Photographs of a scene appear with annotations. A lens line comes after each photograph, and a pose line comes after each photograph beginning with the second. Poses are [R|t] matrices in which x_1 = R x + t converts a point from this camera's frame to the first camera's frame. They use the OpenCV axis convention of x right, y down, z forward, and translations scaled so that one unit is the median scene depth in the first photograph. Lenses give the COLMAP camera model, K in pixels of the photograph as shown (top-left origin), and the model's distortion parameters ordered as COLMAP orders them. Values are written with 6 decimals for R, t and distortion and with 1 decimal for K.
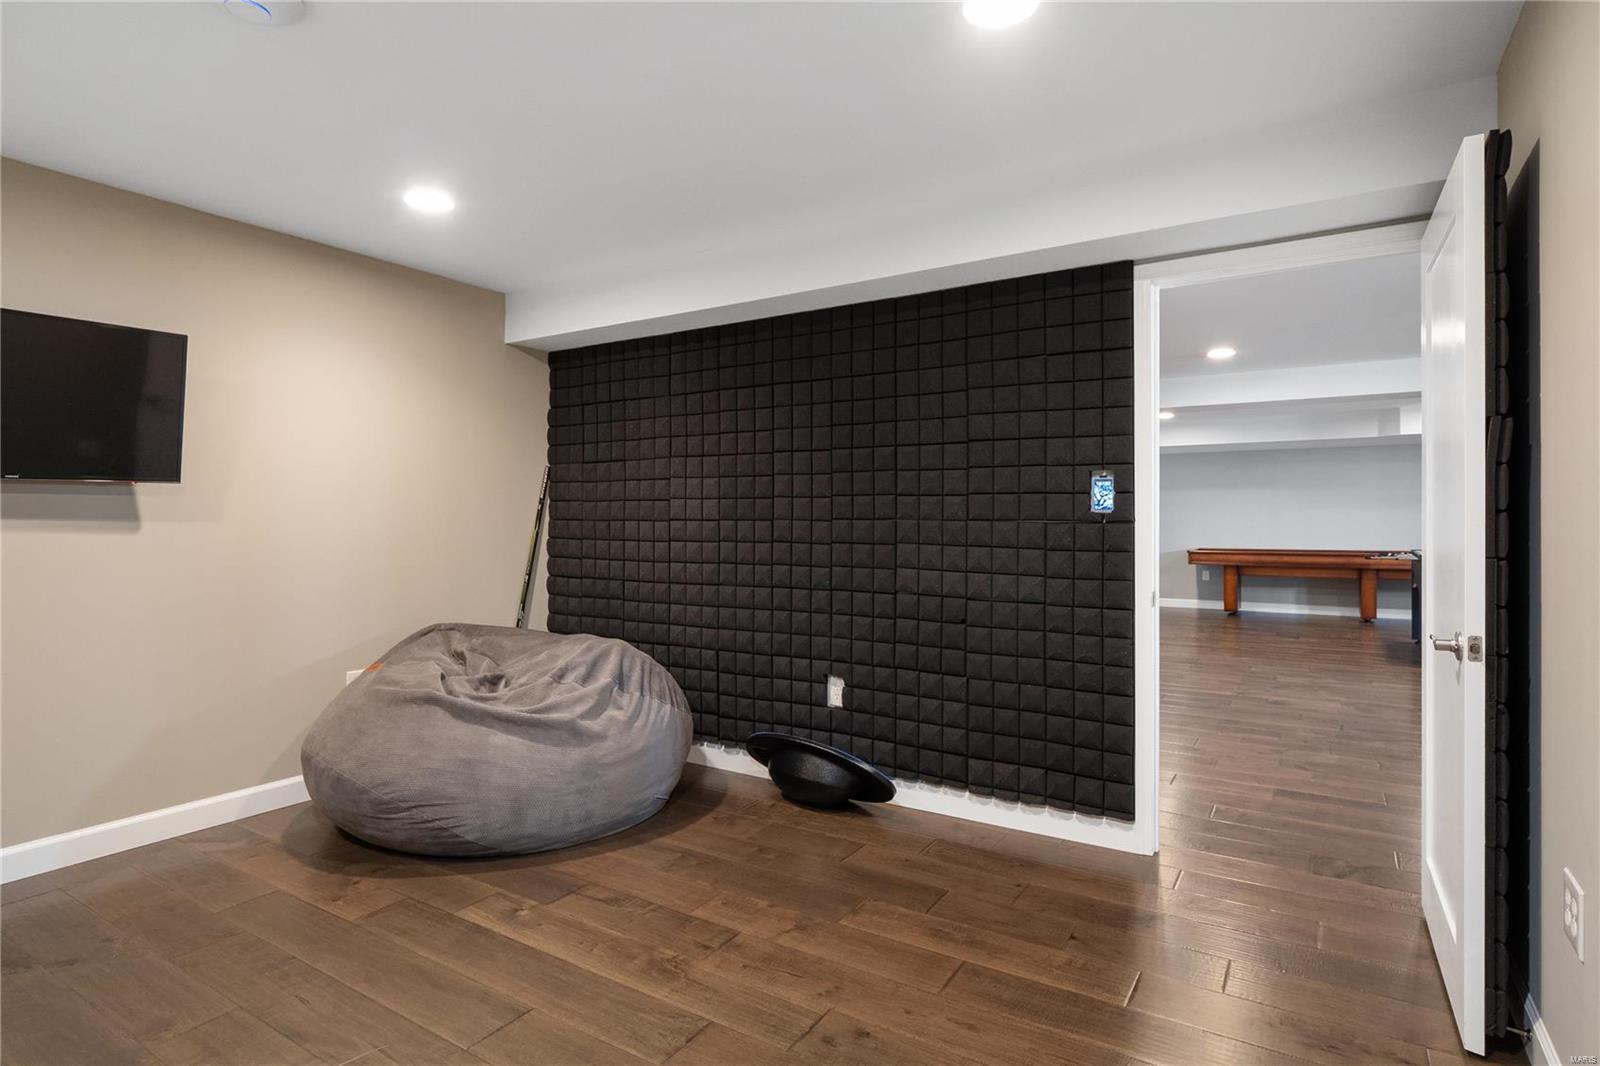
lens RADIAL K [[822.6, 0, 798.7], [0, 822.6, 526.8], [0, 0, 1]] dist [-0.001946, -0.002350]
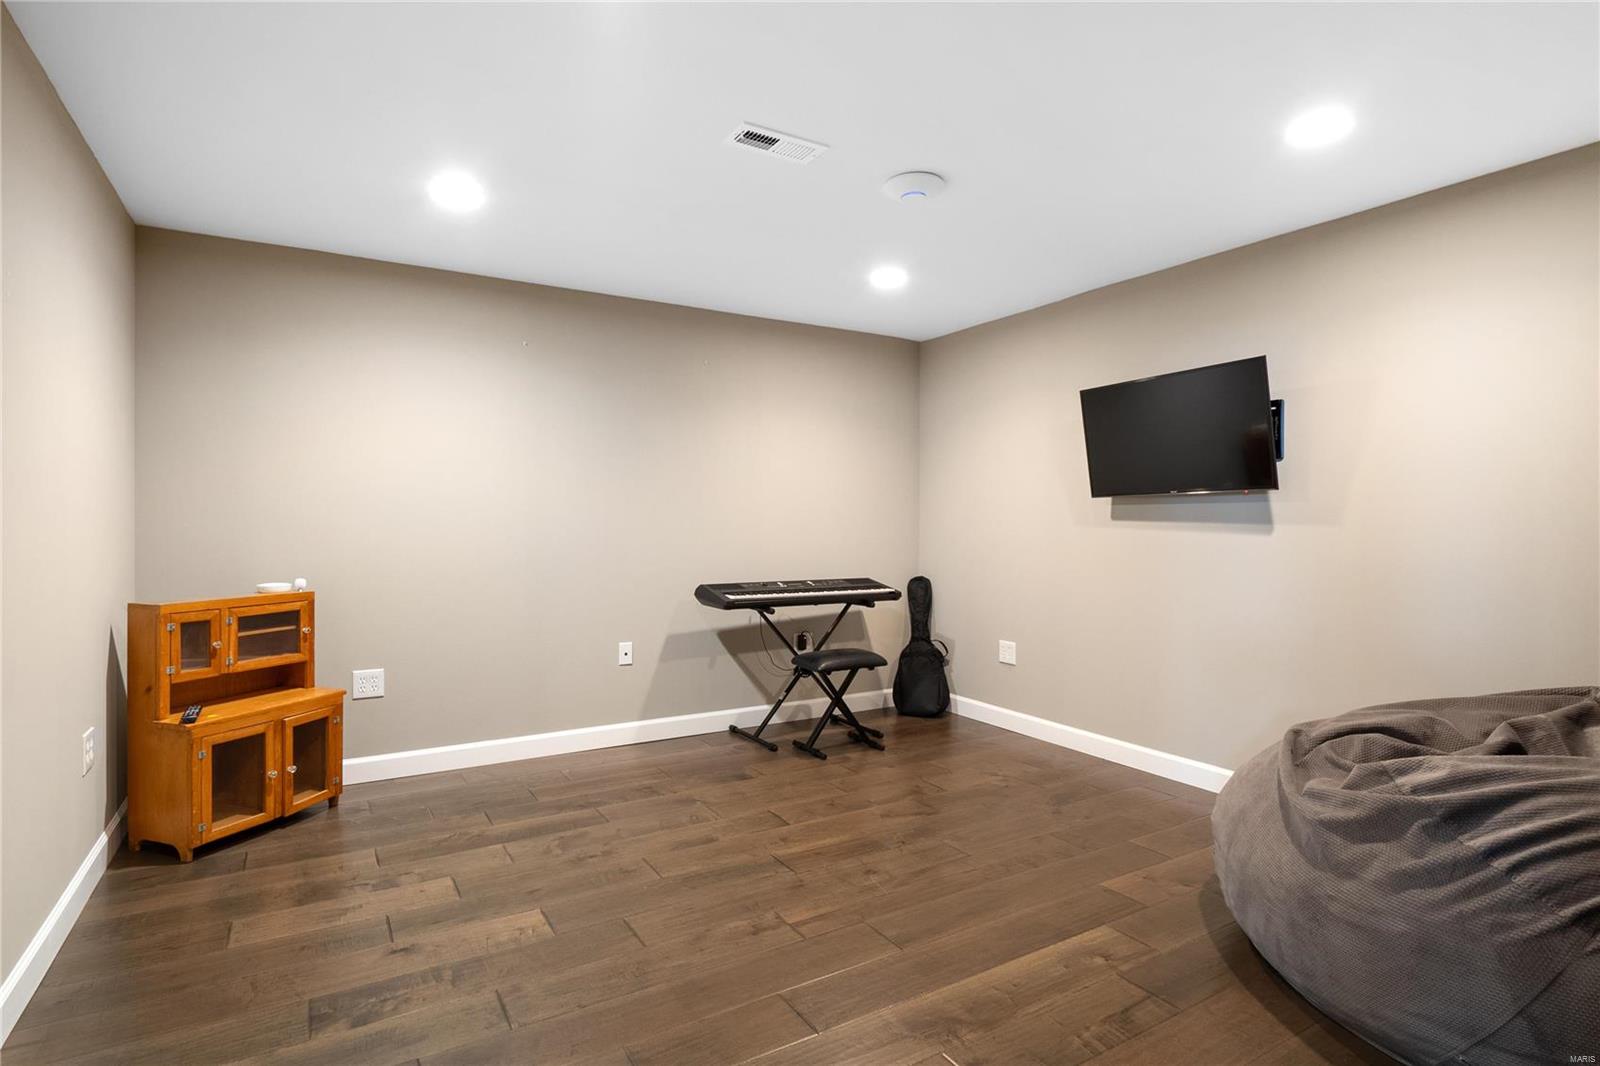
lens RADIAL K [[822.6, 0, 803.8], [0, 822.6, 532.6], [0, 0, 1]] dist [-0.001946, -0.002350]
pose [[-0.459405, 0.013594, -0.888123, 0.599273], [0.005571, 0.999907, 0.012423, -0.014919], [0.888210, 0.000760, -0.459438, 1.101876]]
